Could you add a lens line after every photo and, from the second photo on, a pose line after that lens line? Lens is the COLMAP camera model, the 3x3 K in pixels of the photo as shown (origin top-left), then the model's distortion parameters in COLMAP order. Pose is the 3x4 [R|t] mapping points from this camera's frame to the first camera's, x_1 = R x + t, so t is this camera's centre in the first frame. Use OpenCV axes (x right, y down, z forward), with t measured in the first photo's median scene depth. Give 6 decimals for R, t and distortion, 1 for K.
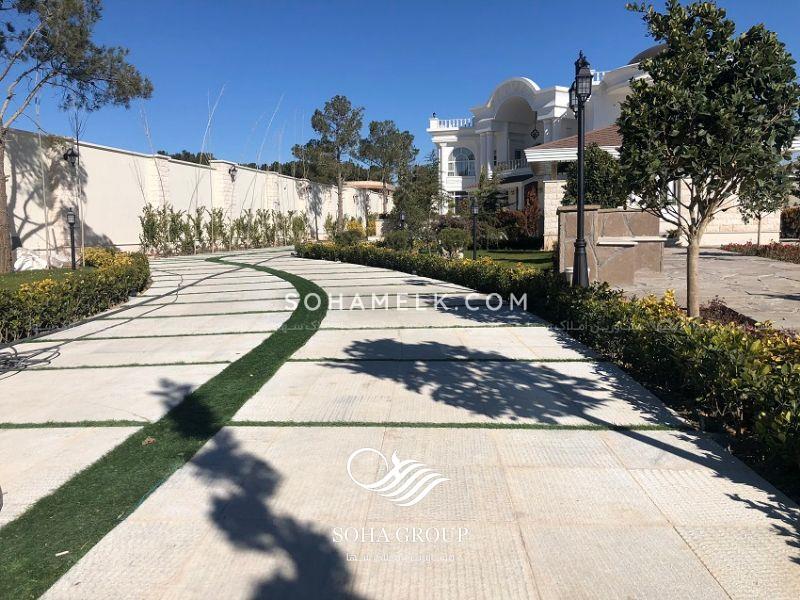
lens RADIAL K [[666.0, 0, 400.0], [0, 666.0, 300.0], [0, 0, 1]] dist [0.050872, -0.002805]
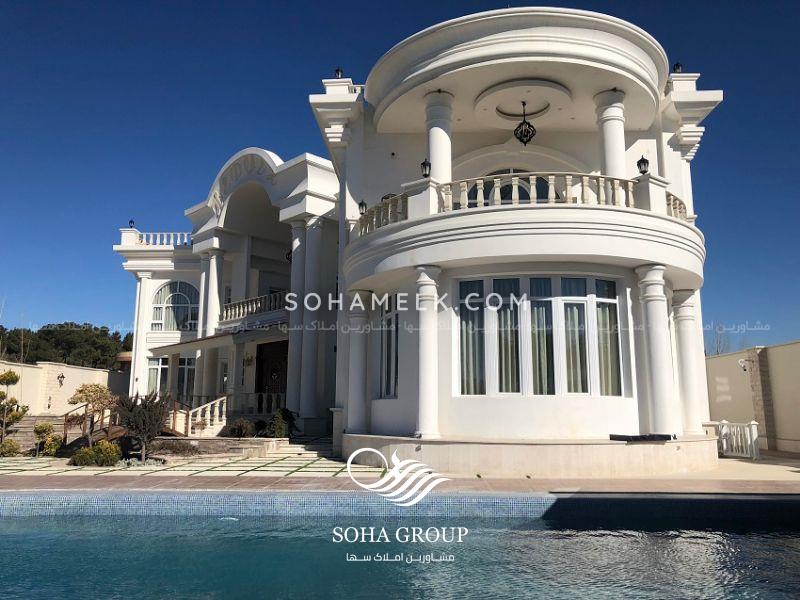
lens RADIAL K [[666.0, 0, 400.0], [0, 666.0, 300.0], [0, 0, 1]] dist [0.050872, -0.002805]
pose [[0.983016, 0.051023, 0.176287, 0.192366], [-0.001682, 0.963039, -0.269357, -0.066294], [-0.183515, 0.264485, 0.946768, 0.472264]]
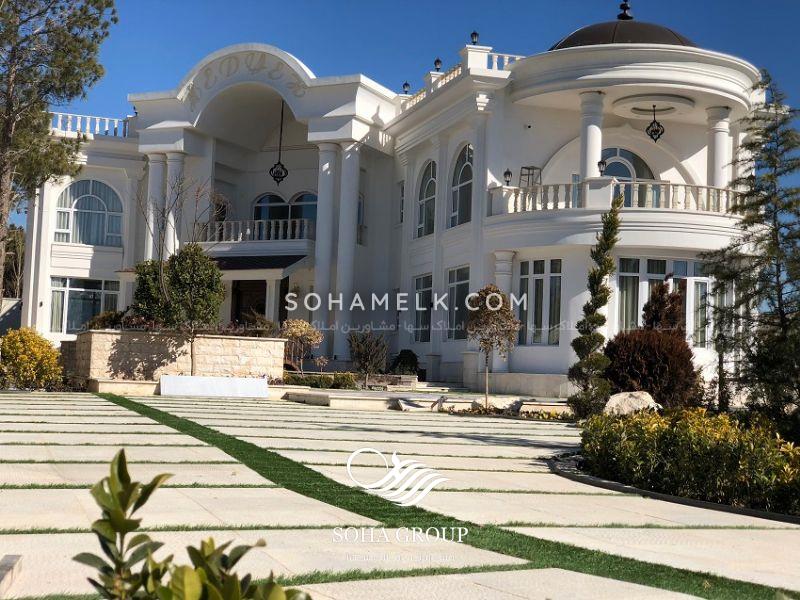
lens RADIAL K [[1219.2, 0, 400.0], [0, 1219.2, 300.0], [0, 0, 1]] dist [0.072160, 0.032834]
pose [[0.869958, 0.088185, 0.485176, -0.123648], [-0.005833, 0.985652, -0.168691, -0.020042], [-0.493091, 0.143924, 0.857990, 0.249422]]
